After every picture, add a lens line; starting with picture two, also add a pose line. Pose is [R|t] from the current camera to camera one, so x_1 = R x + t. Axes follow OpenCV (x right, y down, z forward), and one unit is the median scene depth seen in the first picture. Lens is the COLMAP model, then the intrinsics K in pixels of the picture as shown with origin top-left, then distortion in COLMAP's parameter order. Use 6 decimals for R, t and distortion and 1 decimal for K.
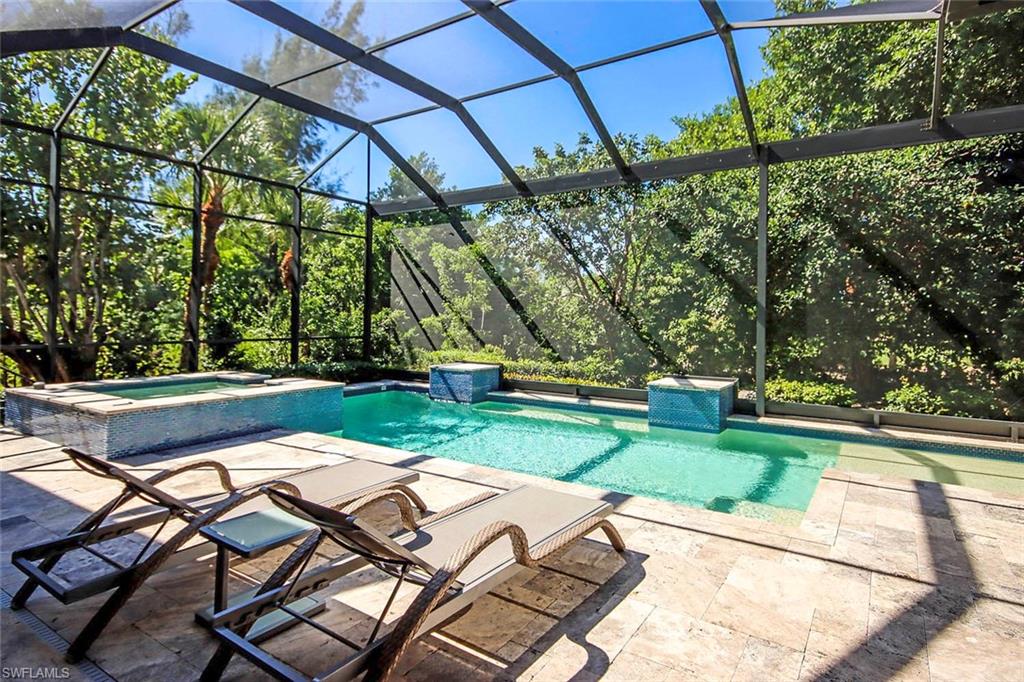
lens RADIAL K [[562.5, 0, 509.9], [0, 562.5, 333.2], [0, 0, 1]] dist [-0.002191, -0.000114]
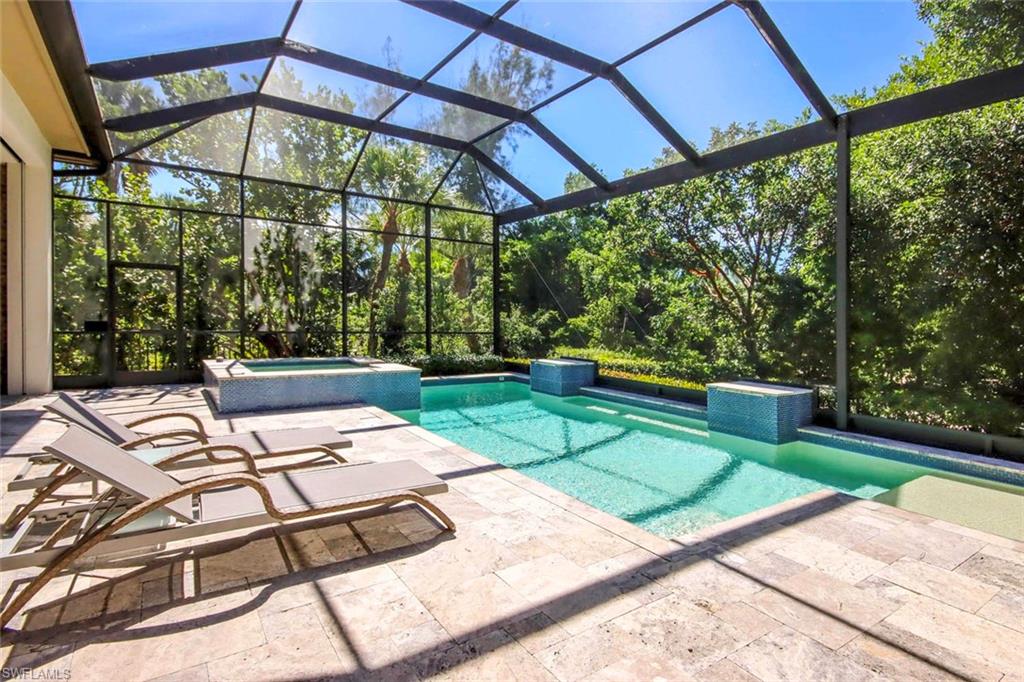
lens RADIAL K [[523.5, 0, 514.3], [0, 523.5, 343.4], [0, 0, 1]] dist [0.002109, 0.000111]
pose [[0.932890, 0.031152, -0.358811, 0.292621], [-0.025407, 0.999463, 0.020714, 0.009278], [0.359263, -0.010208, 0.933180, 0.063736]]
